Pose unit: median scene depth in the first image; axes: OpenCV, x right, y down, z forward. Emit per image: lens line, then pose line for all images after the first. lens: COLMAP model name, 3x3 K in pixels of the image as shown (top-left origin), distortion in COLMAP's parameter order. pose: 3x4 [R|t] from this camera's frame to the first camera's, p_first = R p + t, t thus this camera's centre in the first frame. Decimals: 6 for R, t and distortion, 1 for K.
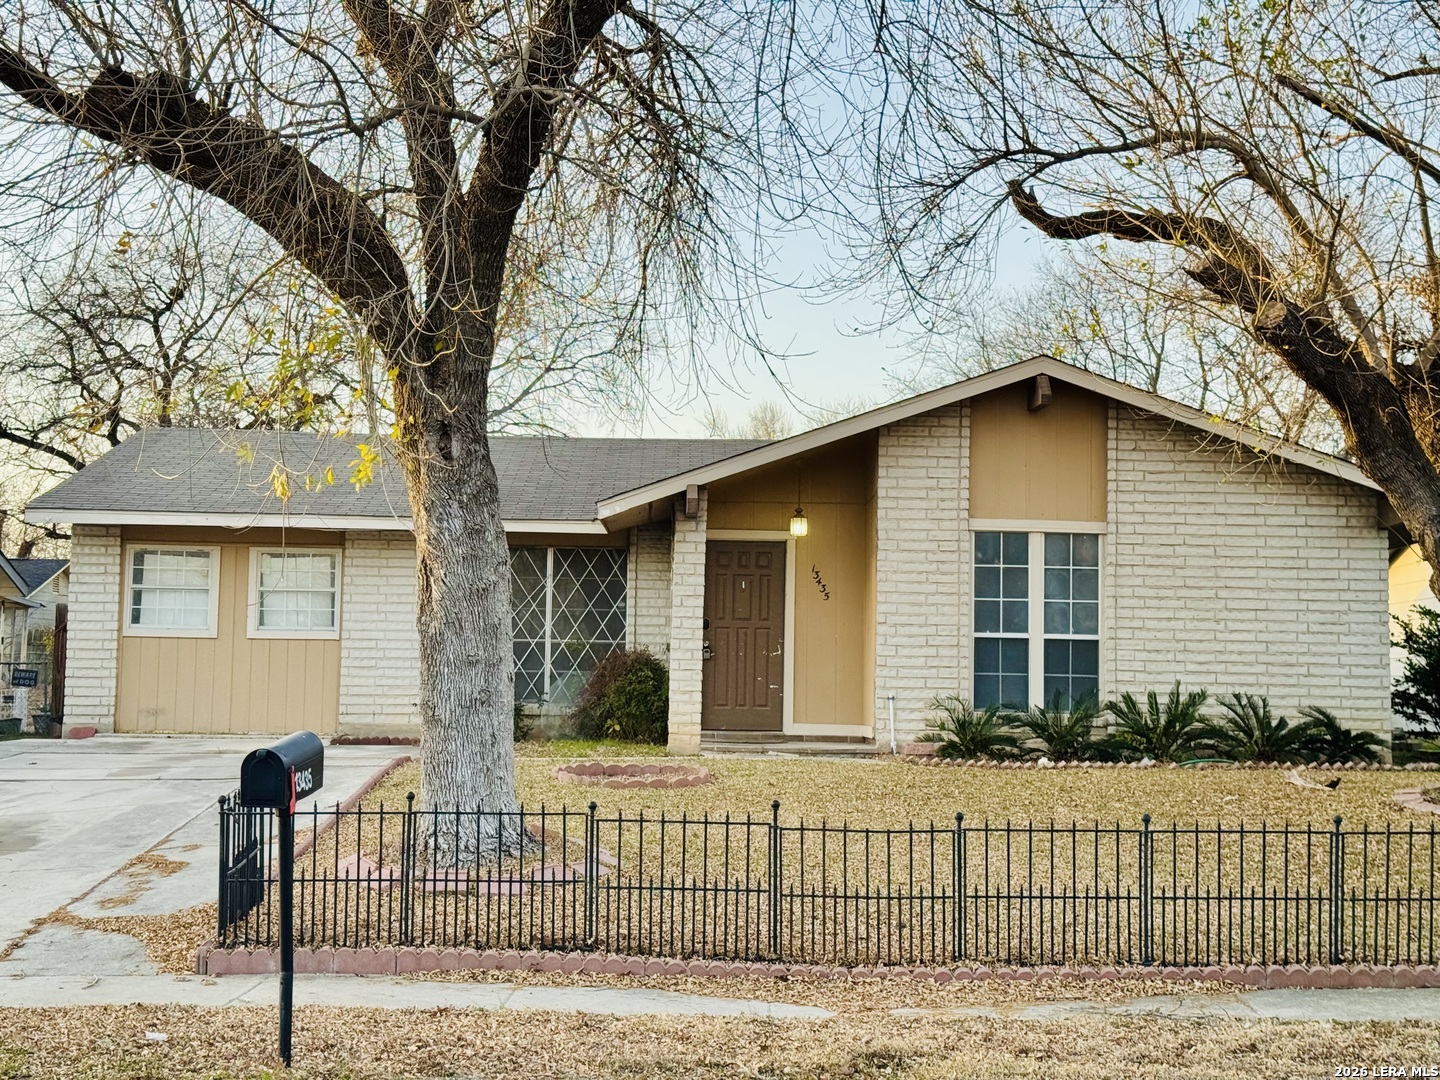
lens RADIAL K [[2044.7, 0, 728.9], [0, 2044.7, 531.5], [0, 0, 1]] dist [0.087502, 0.000000]
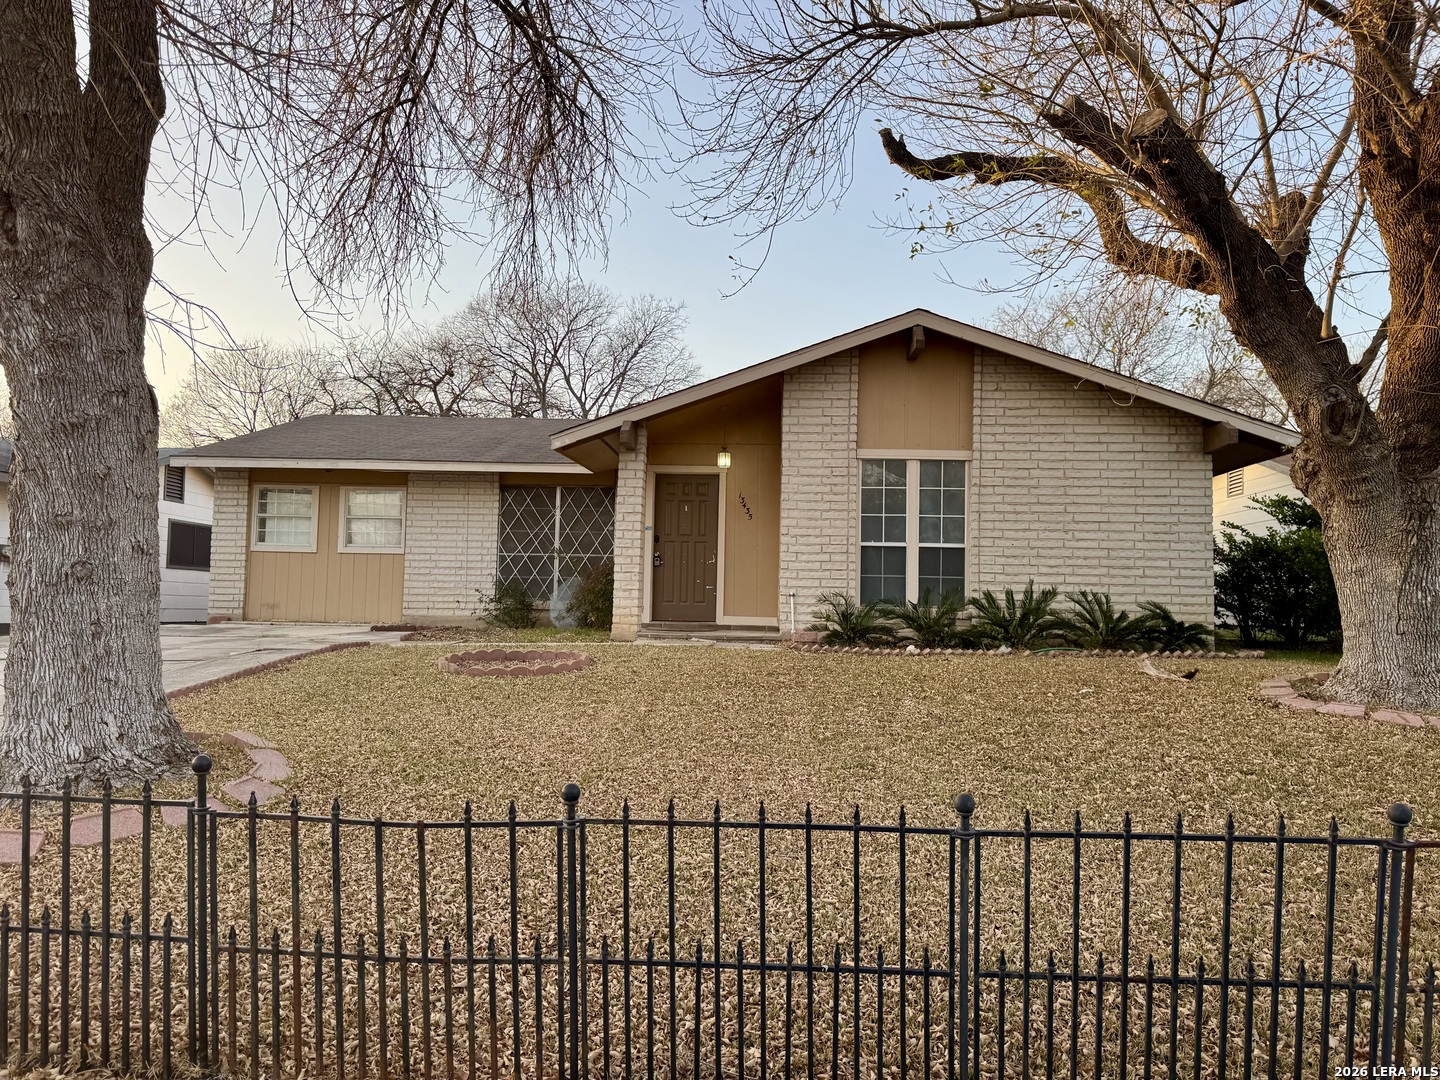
lens RADIAL K [[1047.4, 0, 703.6], [0, 1047.4, 548.0], [0, 0, 1]] dist [0.061684, -0.055354]
pose [[0.996314, -0.001343, -0.085766, 0.079972], [0.003527, 0.999673, 0.025315, 0.036818], [0.085704, -0.025524, 0.995994, 0.368984]]
